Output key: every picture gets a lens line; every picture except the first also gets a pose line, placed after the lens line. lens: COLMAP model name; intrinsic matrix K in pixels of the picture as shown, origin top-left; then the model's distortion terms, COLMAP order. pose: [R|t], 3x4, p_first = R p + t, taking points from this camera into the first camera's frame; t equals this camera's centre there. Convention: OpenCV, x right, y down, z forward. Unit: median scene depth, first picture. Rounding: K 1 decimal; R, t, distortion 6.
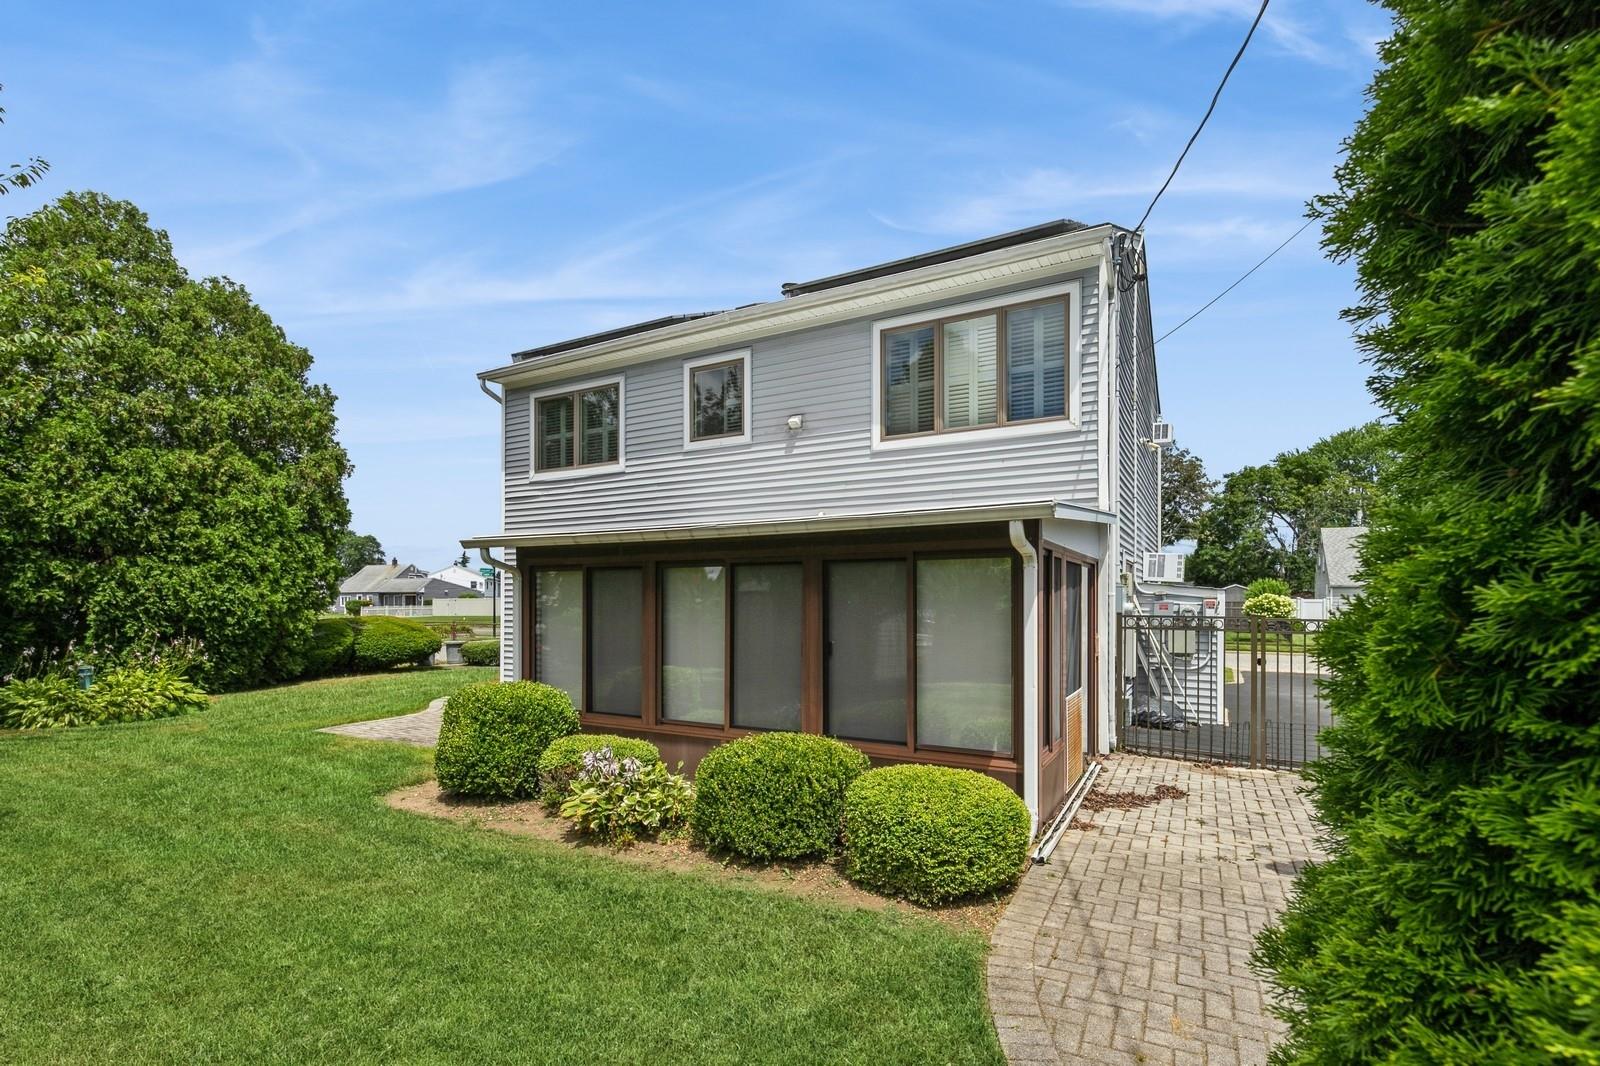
lens RADIAL K [[714.6, 0, 806.6], [0, 714.6, 603.4], [0, 0, 1]] dist [0.001757, 0.000371]
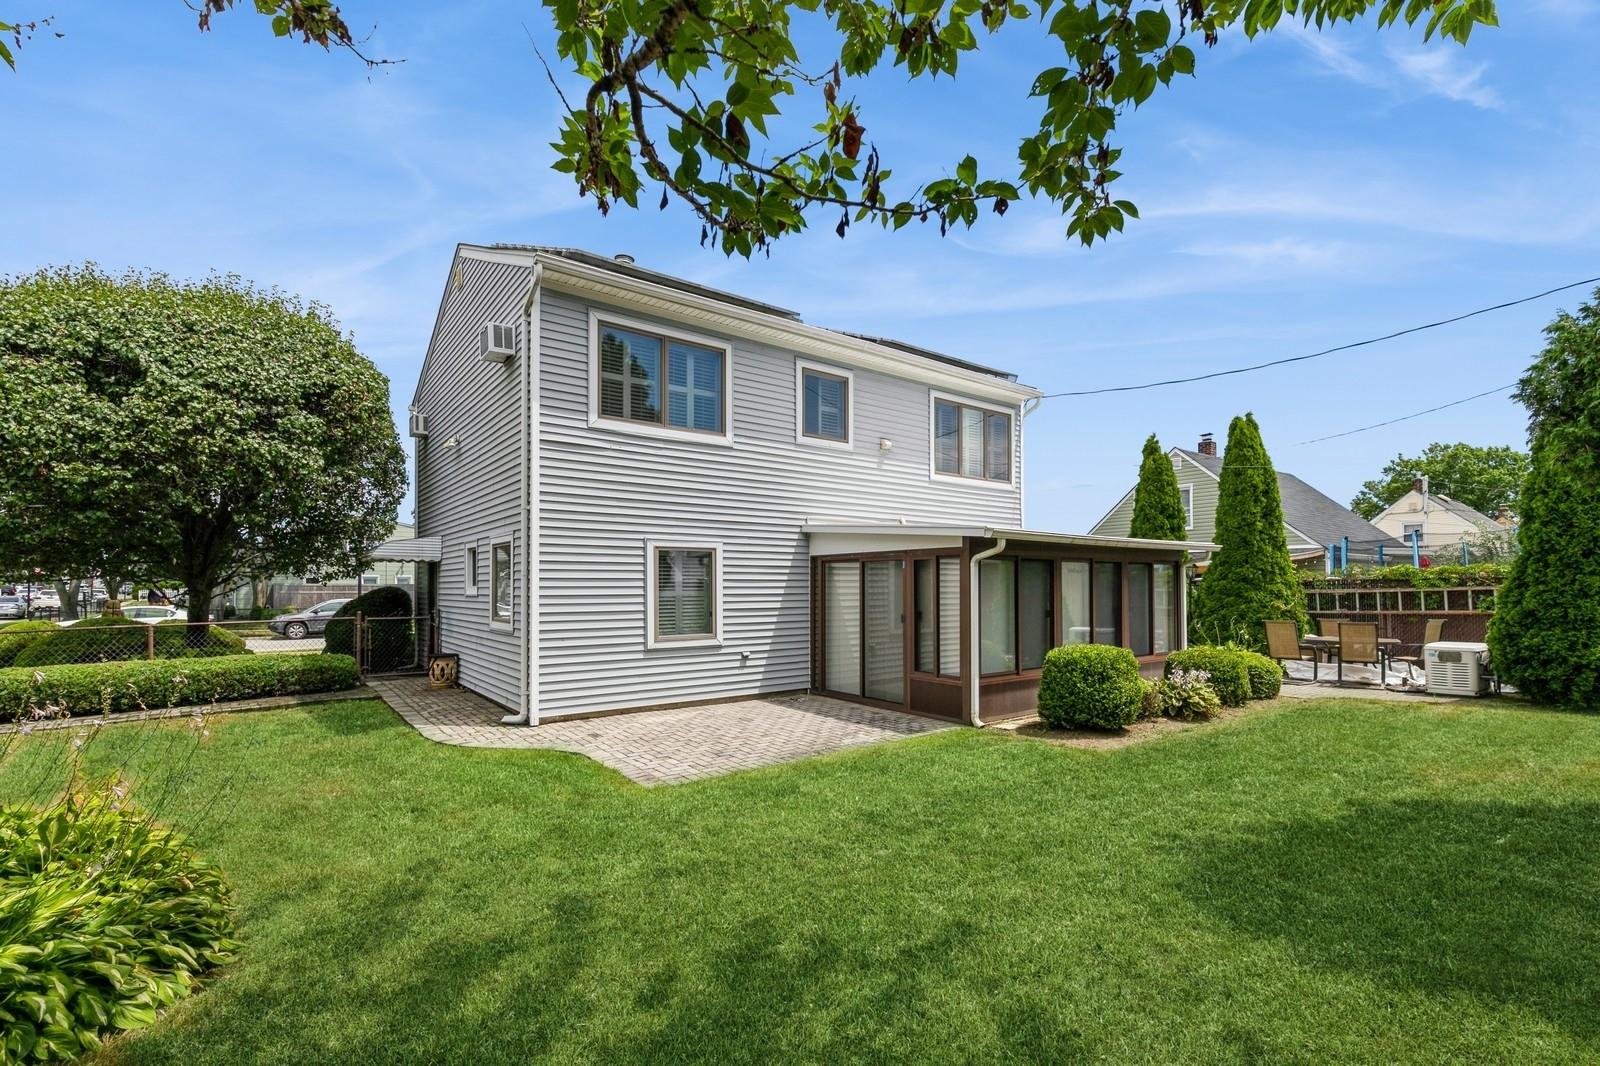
lens RADIAL K [[714.6, 0, 798.7], [0, 714.6, 576.7], [0, 0, 1]] dist [0.001757, 0.000371]
pose [[0.408978, 0.009260, 0.912497, -1.313016], [0.003527, 0.999925, -0.011728, -0.004132], [-0.912537, 0.008015, 0.408915, 0.661173]]
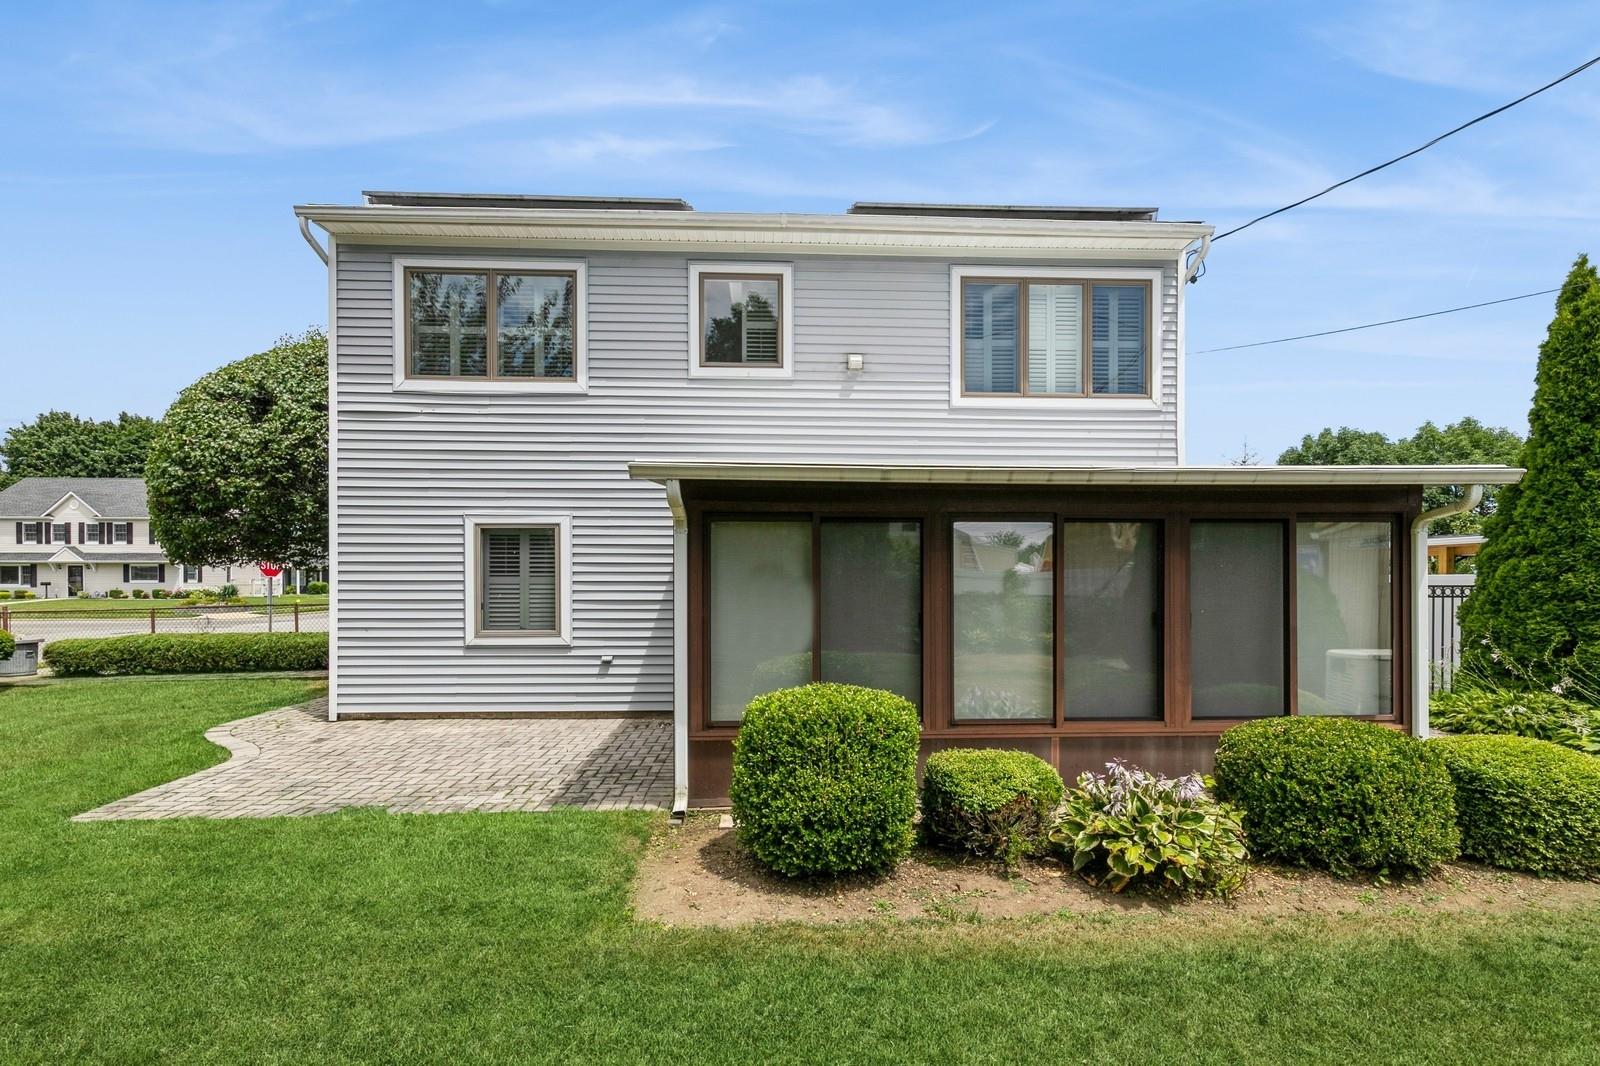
lens RADIAL K [[714.6, 0, 833.1], [0, 714.6, 578.8], [0, 0, 1]] dist [0.001757, 0.000371]
pose [[0.856592, -0.000920, 0.515993, -0.510561], [0.001333, 0.999999, -0.000430, 0.007545], [-0.515992, 0.001057, 0.856592, 0.296092]]
